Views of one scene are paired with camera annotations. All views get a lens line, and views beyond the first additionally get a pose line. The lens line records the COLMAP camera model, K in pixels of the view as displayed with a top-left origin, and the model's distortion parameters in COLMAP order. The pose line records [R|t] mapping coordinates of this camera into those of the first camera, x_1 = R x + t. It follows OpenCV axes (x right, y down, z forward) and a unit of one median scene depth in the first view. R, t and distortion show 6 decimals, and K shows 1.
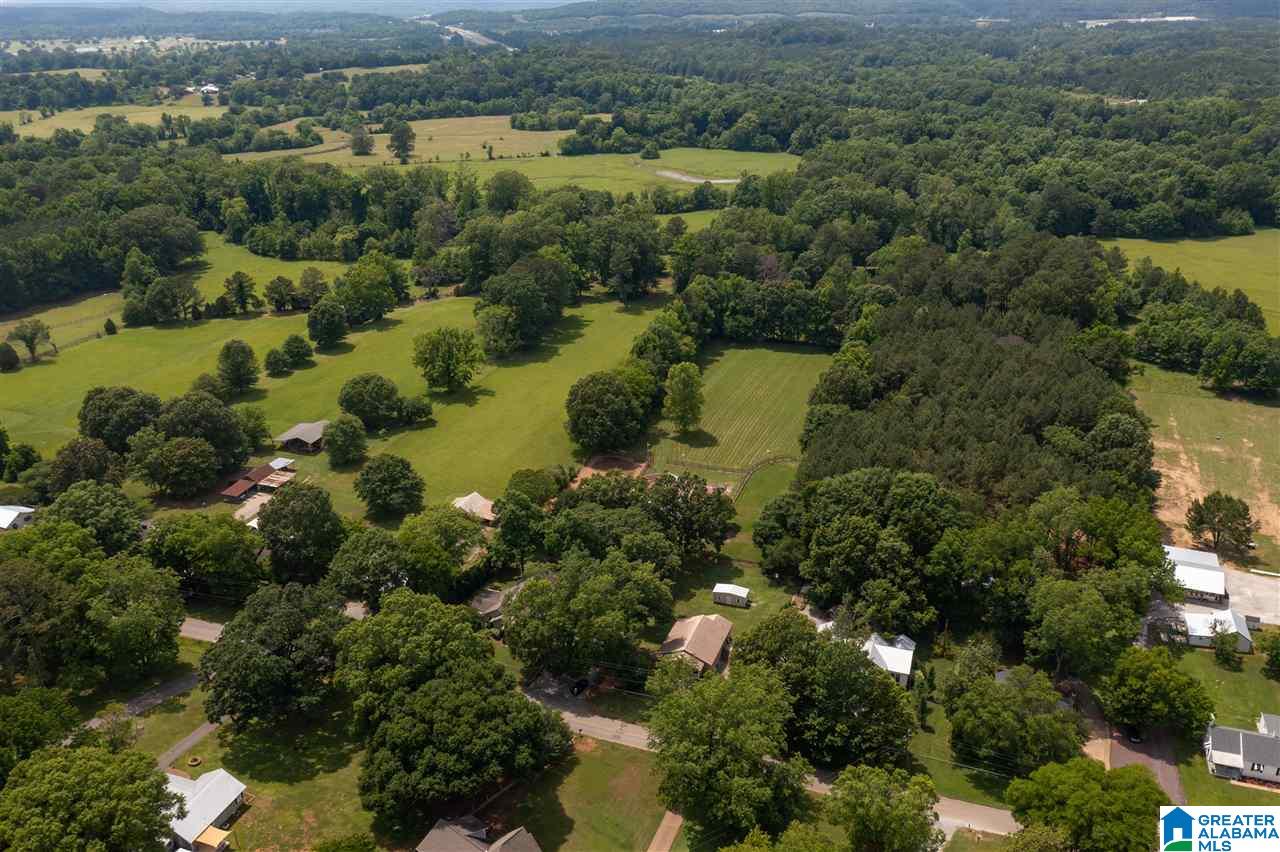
lens RADIAL K [[1024.7, 0, 640.0], [0, 1024.7, 426.0], [0, 0, 1]] dist [0.003553, 0.011493]
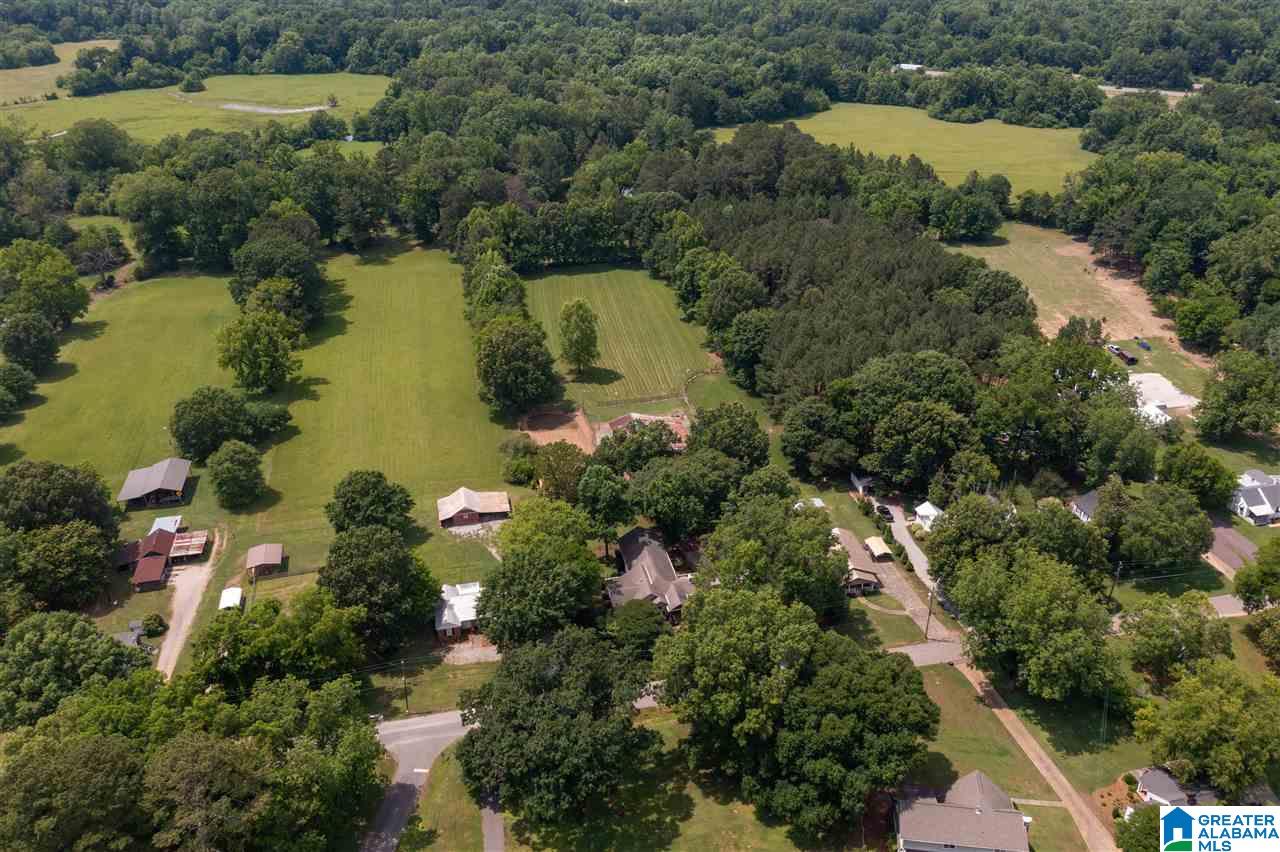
lens RADIAL K [[1024.7, 0, 640.0], [0, 1024.7, 426.0], [0, 0, 1]] dist [0.003553, 0.011493]
pose [[0.846486, -0.243980, 0.473219, -0.224769], [0.206539, 0.969697, 0.130497, -0.035146], [-0.490717, -0.012725, 0.871226, 0.091658]]
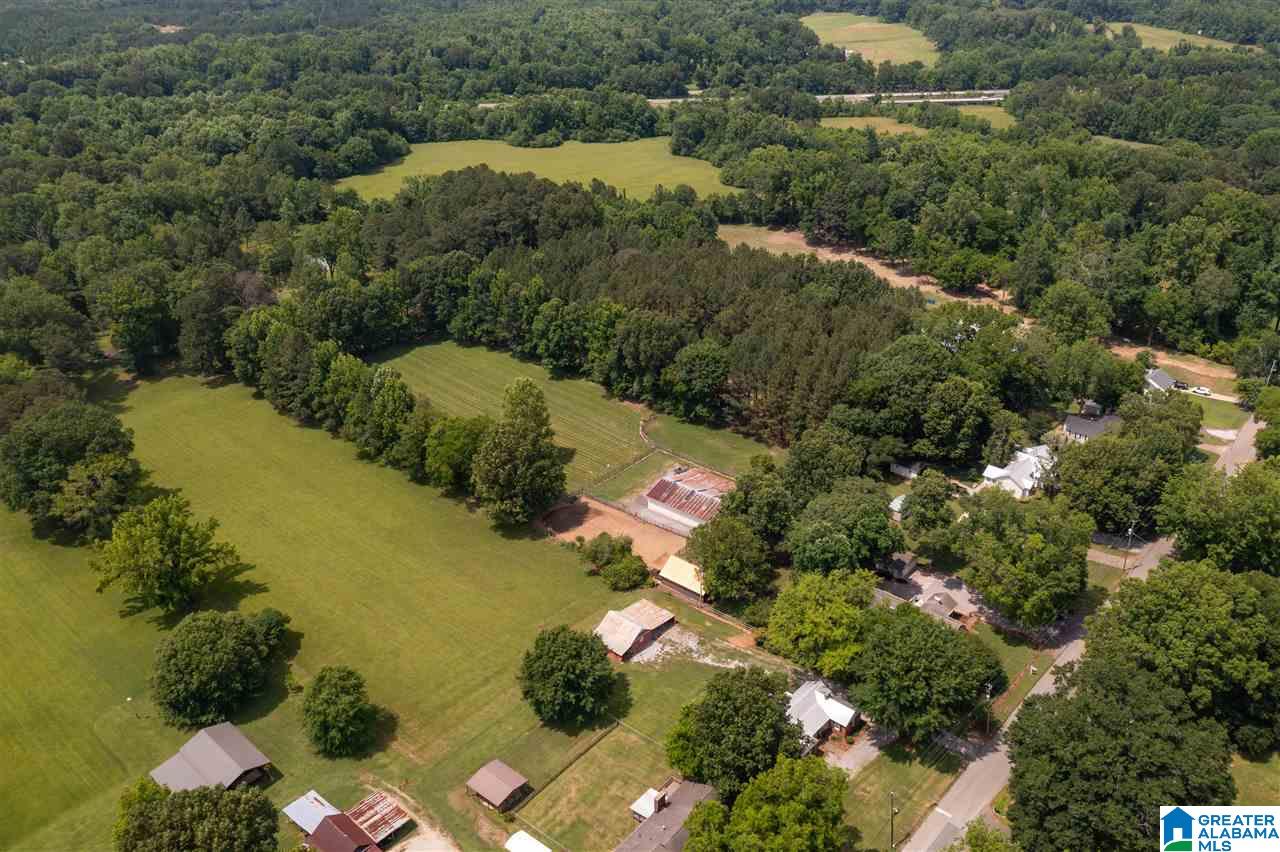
lens RADIAL K [[1024.7, 0, 640.0], [0, 1024.7, 426.0], [0, 0, 1]] dist [0.003553, 0.011493]
pose [[0.366843, -0.409542, 0.835285, -0.375550], [0.377478, 0.886174, 0.268711, -0.128552], [-0.850257, 0.216727, 0.479680, 0.317127]]
